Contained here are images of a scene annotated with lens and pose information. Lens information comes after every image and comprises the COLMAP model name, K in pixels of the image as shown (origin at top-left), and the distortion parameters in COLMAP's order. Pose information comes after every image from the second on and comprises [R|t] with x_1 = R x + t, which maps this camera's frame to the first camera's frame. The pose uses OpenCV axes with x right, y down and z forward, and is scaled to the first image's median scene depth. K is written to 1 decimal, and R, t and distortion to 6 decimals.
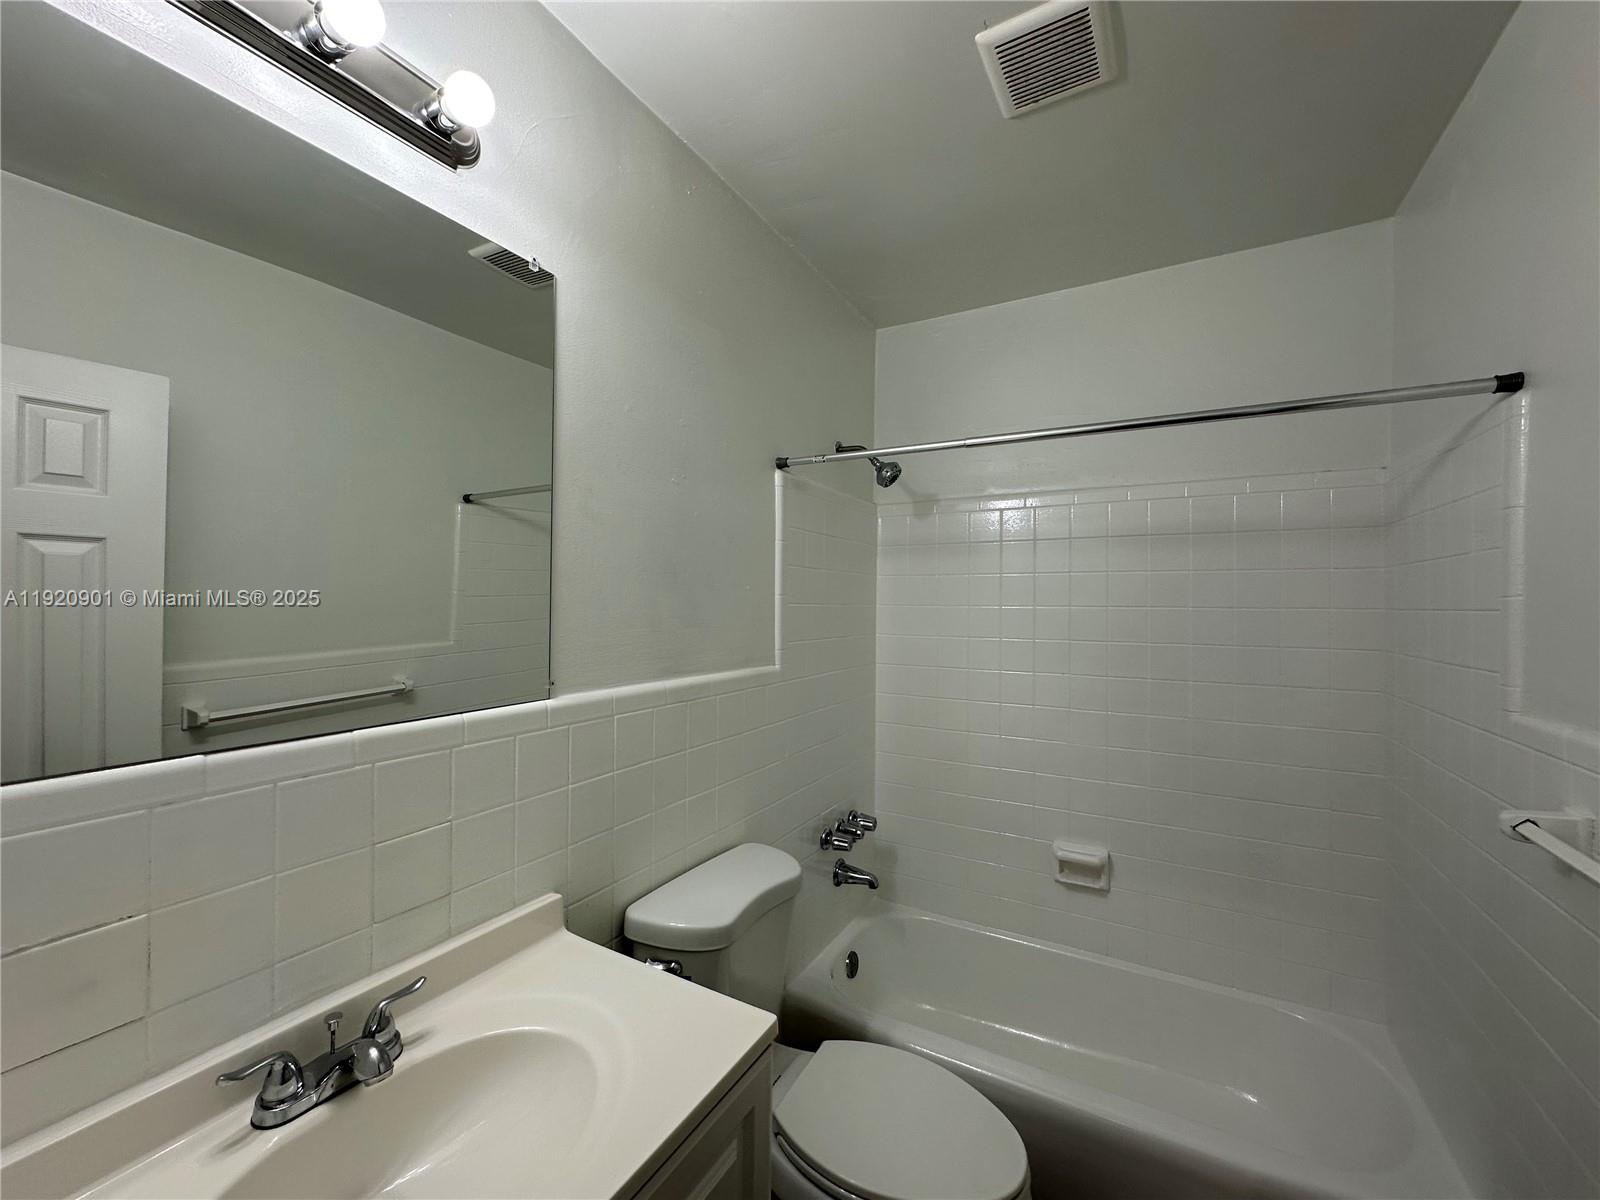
lens RADIAL K [[638.6, 0, 798.2], [0, 638.6, 599.5], [0, 0, 1]] dist [-0.003953, 0.000971]
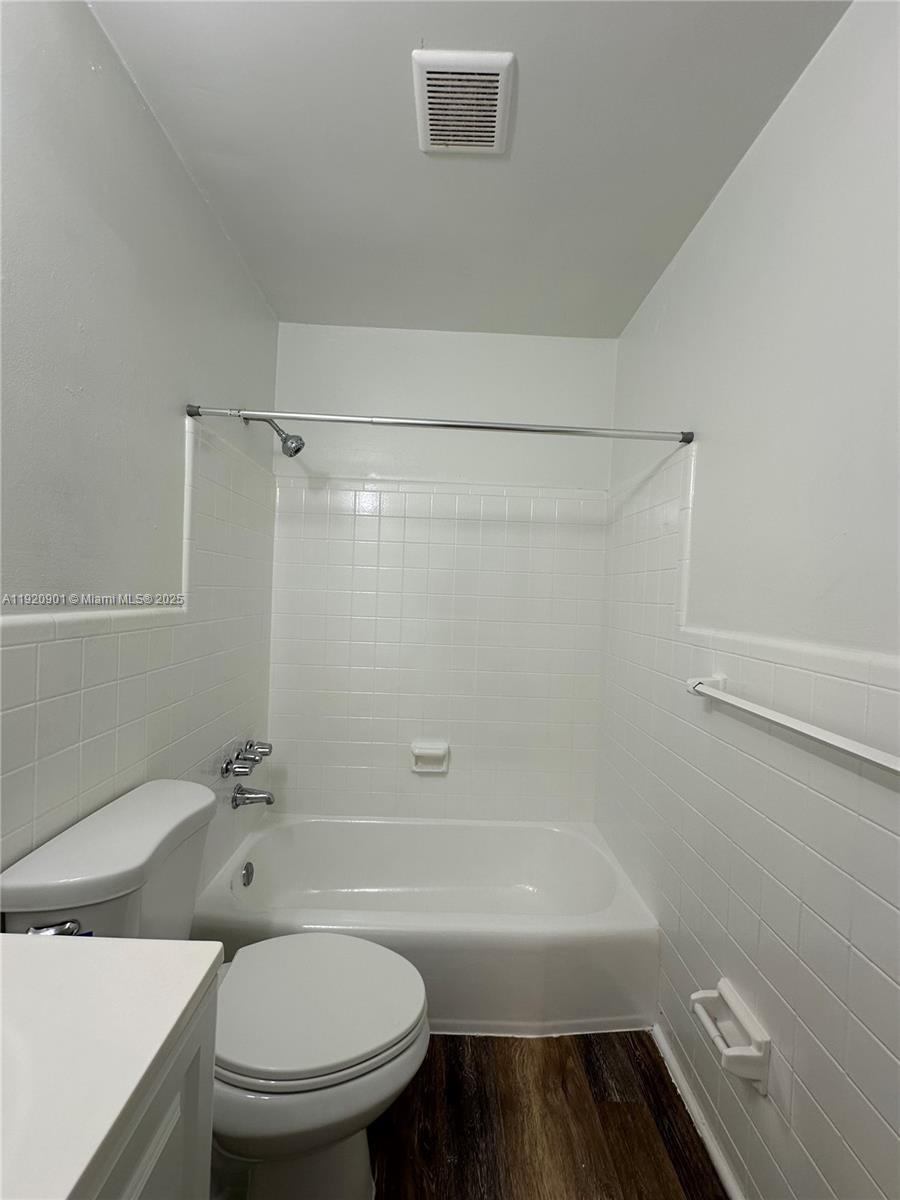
lens RADIAL K [[478.9, 0, 450.1], [0, 478.9, 599.8], [0, 0, 1]] dist [-0.003953, 0.000971]
pose [[0.860325, 0.017110, 0.509458, -0.064597], [-0.035391, 0.999030, 0.026214, 0.063412], [-0.508515, -0.040583, 0.860096, 0.133600]]
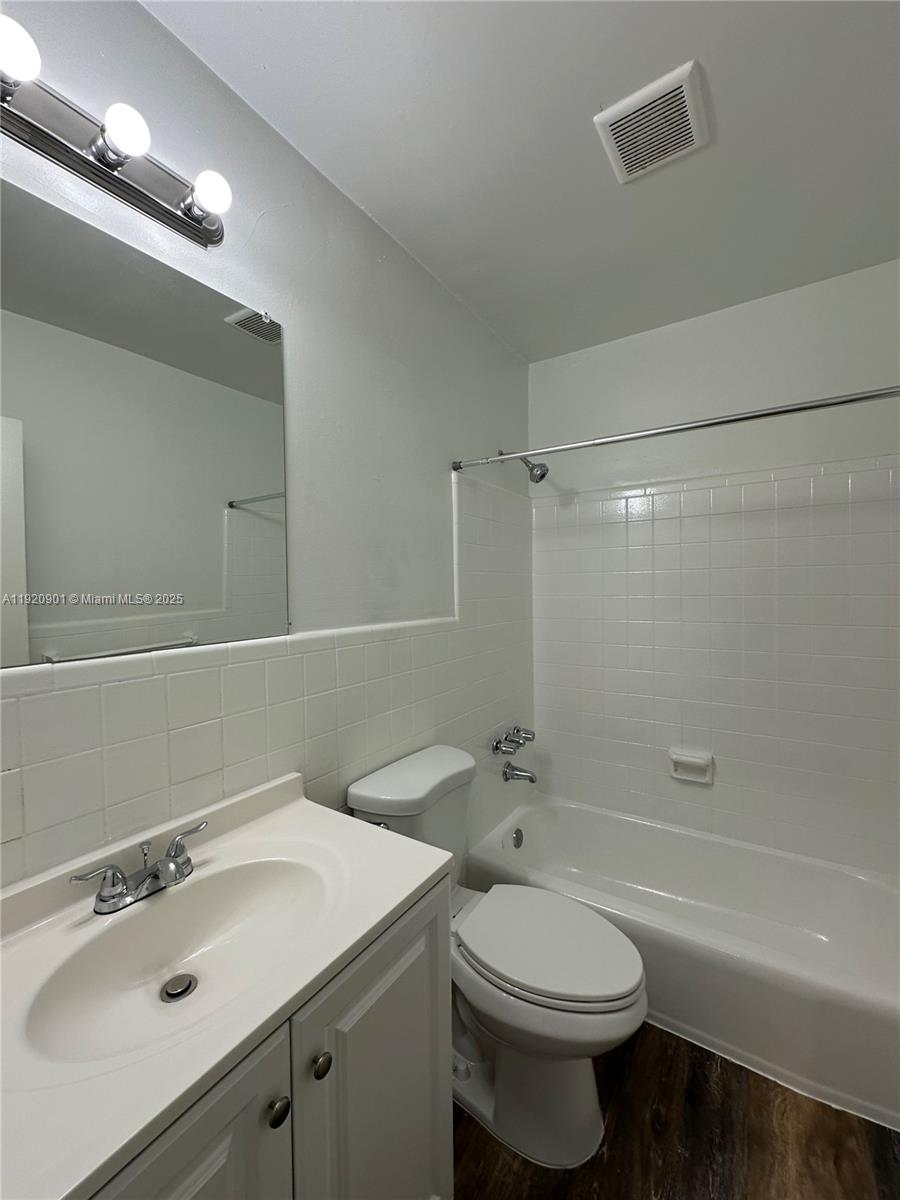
lens RADIAL K [[478.9, 0, 449.5], [0, 478.9, 599.7], [0, 0, 1]] dist [-0.003953, 0.000971]
pose [[0.997627, -0.021402, -0.065434, 0.021988], [0.023542, 0.999207, 0.032111, 0.038767], [0.064695, -0.033576, 0.997340, -0.011285]]
